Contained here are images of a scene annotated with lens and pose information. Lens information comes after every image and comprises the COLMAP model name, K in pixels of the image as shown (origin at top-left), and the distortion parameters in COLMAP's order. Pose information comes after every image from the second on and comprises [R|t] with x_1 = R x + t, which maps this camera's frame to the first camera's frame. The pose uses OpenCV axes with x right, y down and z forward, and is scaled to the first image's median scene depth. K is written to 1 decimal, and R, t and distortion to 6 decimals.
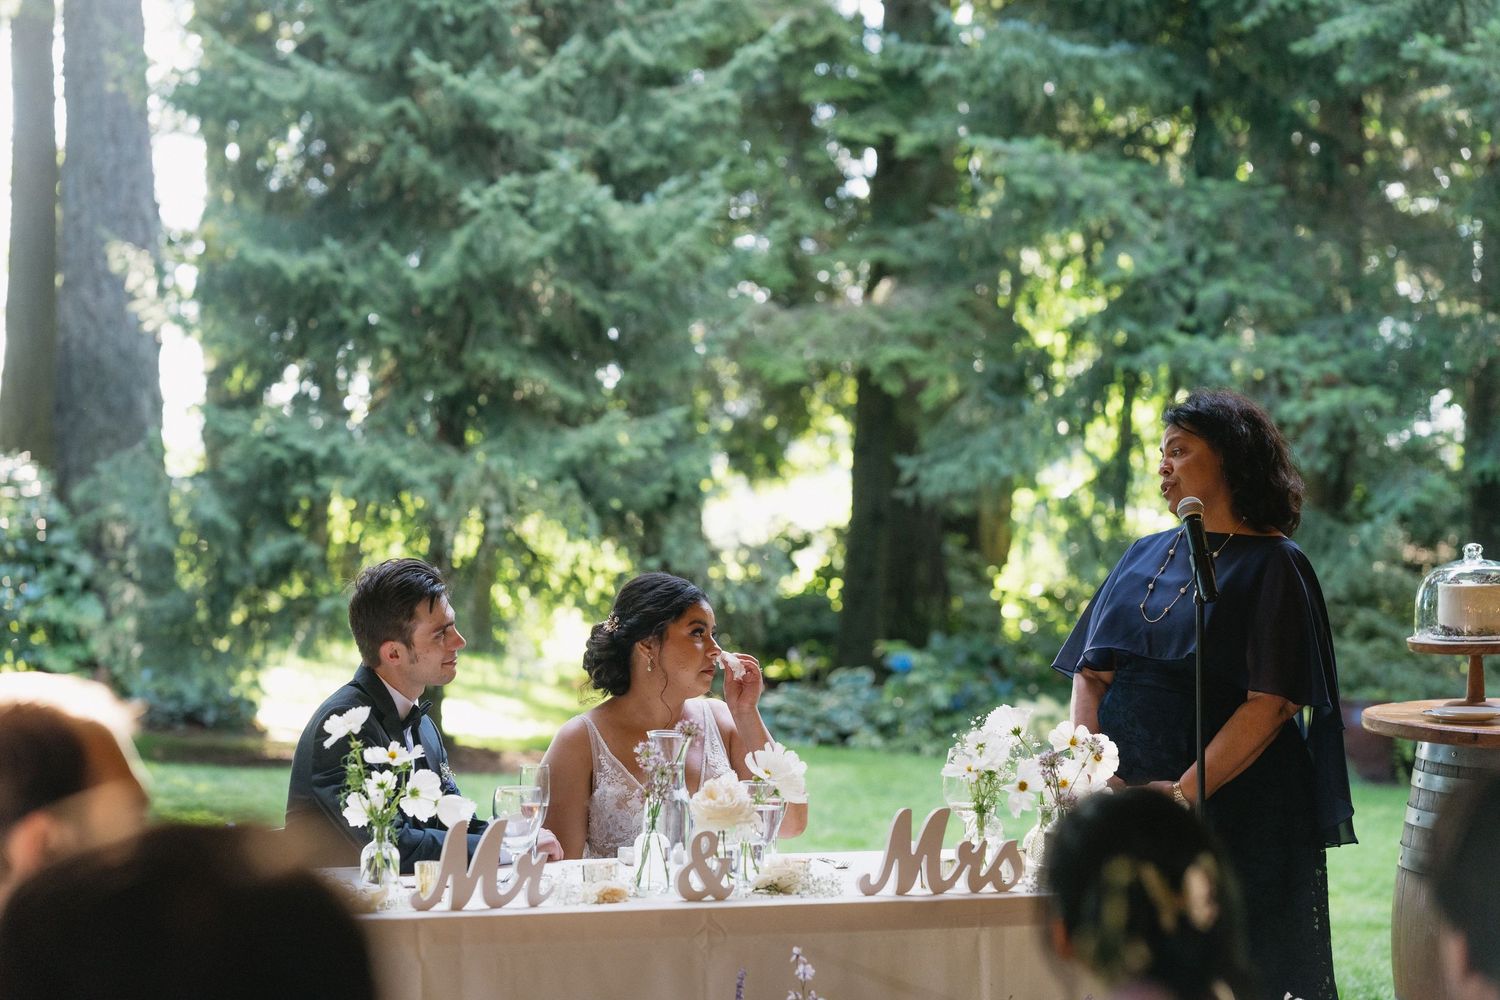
lens RADIAL K [[3540.6, 0, 750.0], [0, 3540.6, 500.0], [0, 0, 1]] dist [-0.093103, -0.120352]
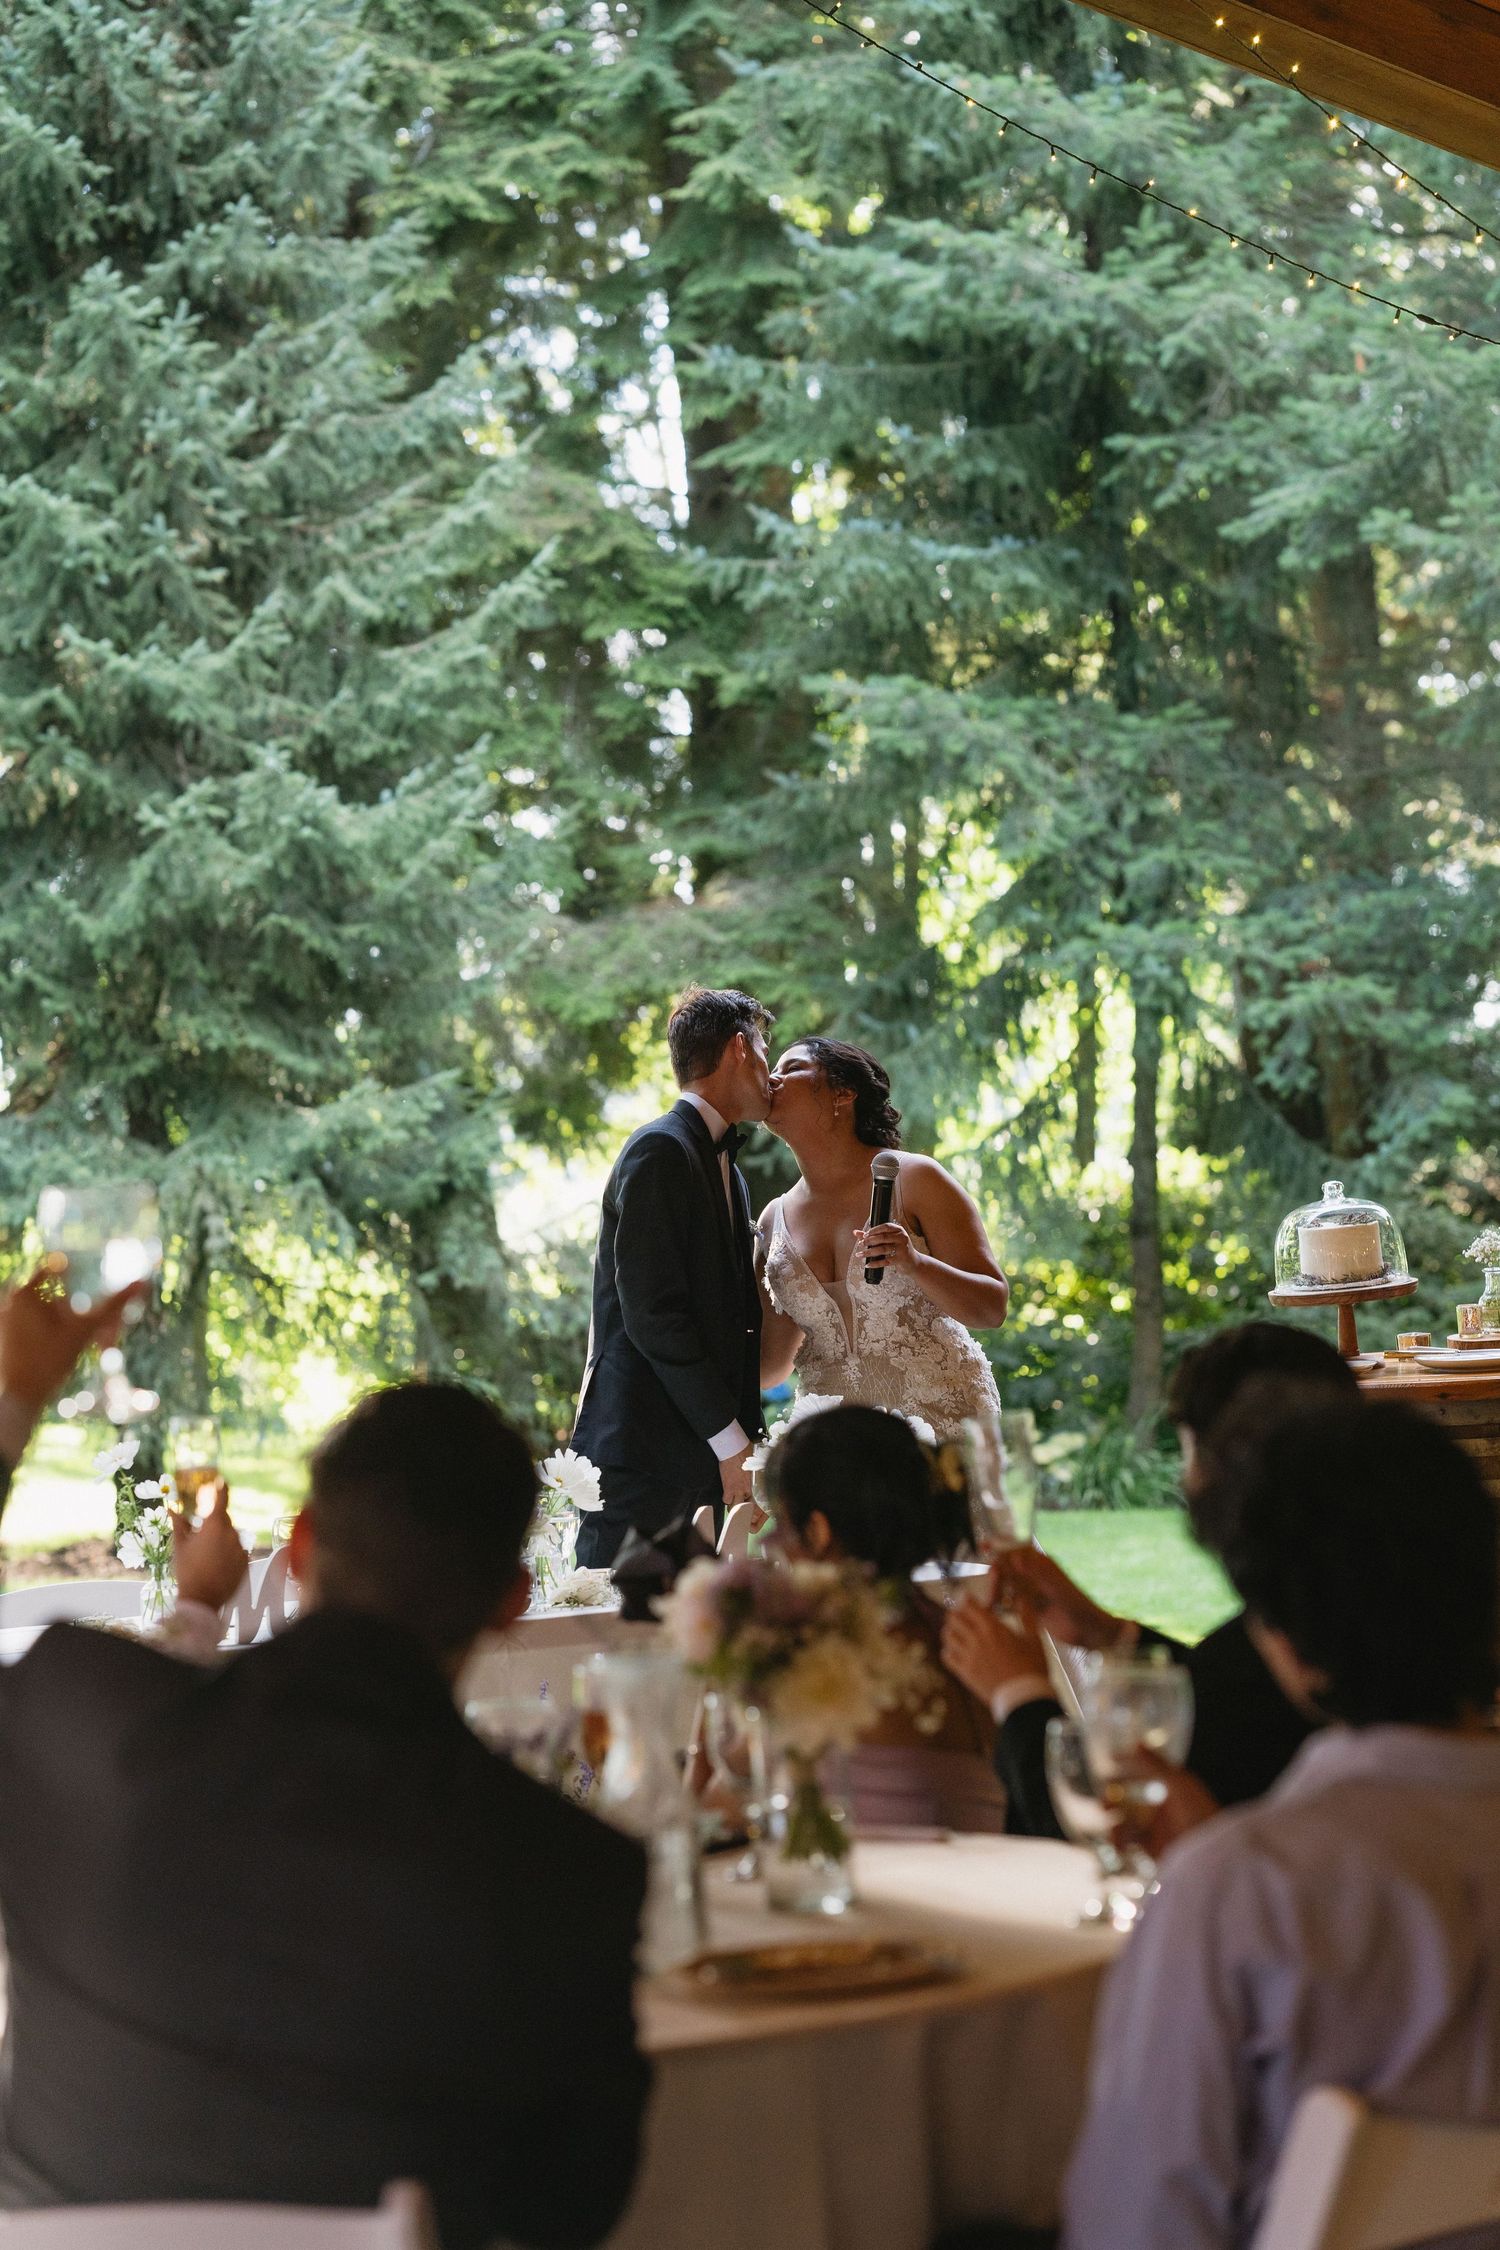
lens RADIAL K [[5310.8, 0, 750.0], [0, 5310.8, 1125.0], [0, 0, 1]] dist [-0.093103, -0.120352]
pose [[0.996662, -0.074129, 0.034199, 0.004468], [0.074442, 0.997194, -0.007961, -0.000780], [-0.033513, 0.010481, 0.999383, -0.127746]]
